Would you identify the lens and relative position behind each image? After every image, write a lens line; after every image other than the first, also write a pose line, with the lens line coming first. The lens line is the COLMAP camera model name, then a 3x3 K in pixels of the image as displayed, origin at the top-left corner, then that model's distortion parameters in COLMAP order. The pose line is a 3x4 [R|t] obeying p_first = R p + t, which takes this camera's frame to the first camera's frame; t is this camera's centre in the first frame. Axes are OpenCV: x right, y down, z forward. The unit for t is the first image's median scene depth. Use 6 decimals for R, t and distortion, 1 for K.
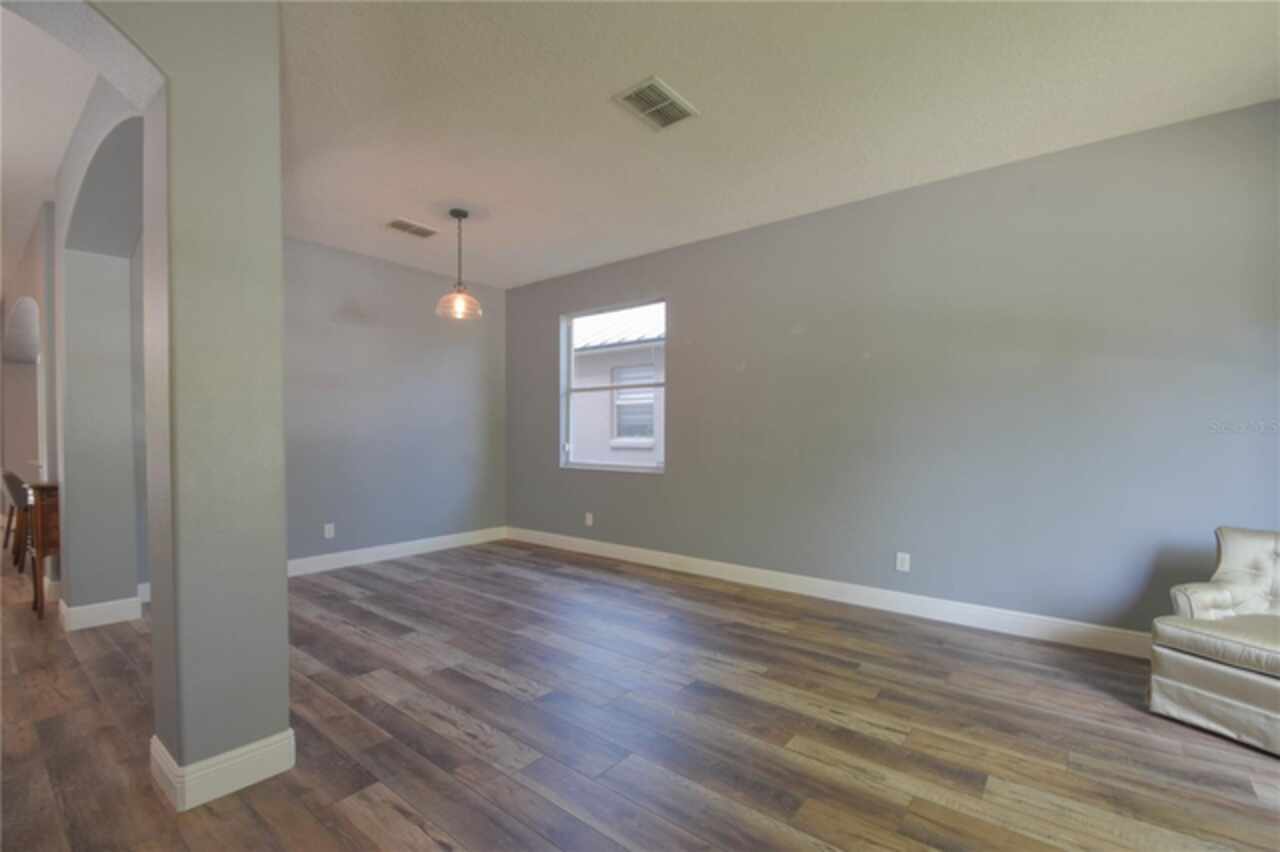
lens RADIAL K [[558.5, 0, 619.9], [0, 558.5, 446.1], [0, 0, 1]] dist [0.002950, -0.011658]
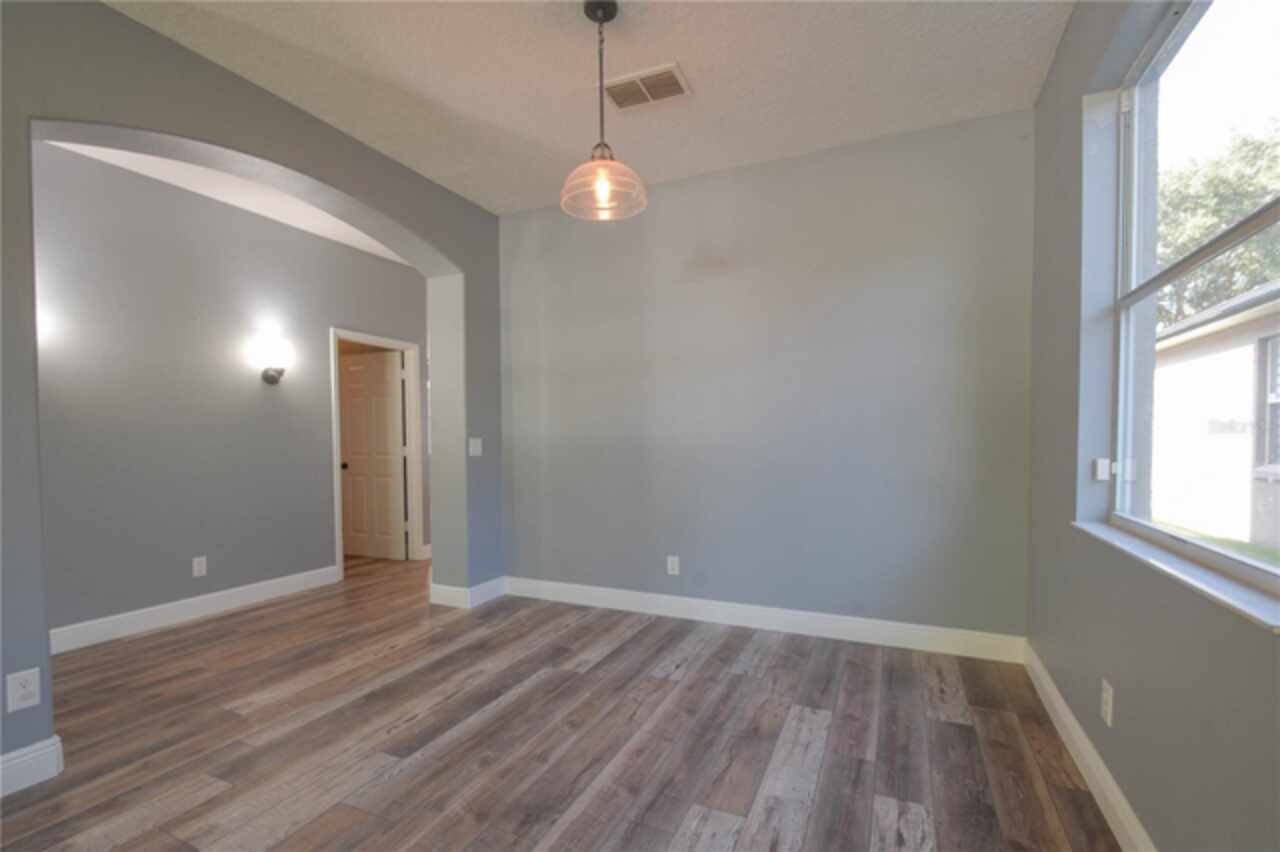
lens RADIAL K [[575.6, 0, 633.0], [0, 575.6, 455.0], [0, 0, 1]] dist [0.005983, -0.012861]
pose [[0.260033, 0.027255, -0.965215, 0.243678], [-0.016028, 0.999586, 0.023907, -0.015368], [0.965467, 0.009253, 0.260362, 0.880389]]
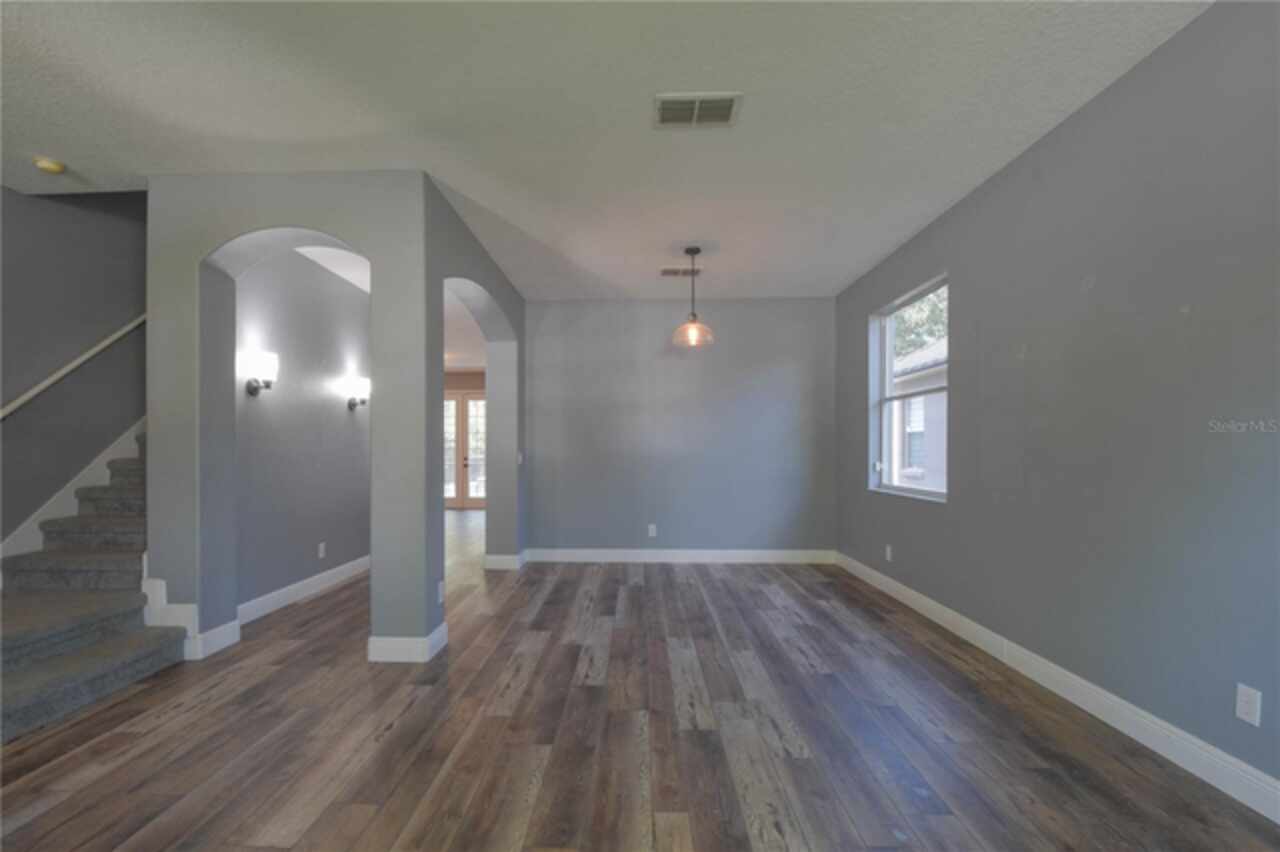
lens RADIAL K [[570.8, 0, 622.5], [0, 570.8, 445.6], [0, 0, 1]] dist [0.008127, -0.013776]
pose [[0.615291, -0.006104, -0.788277, 0.503329], [-0.016787, 0.999642, -0.020843, -0.007488], [0.788122, 0.026057, 0.614968, 0.206133]]
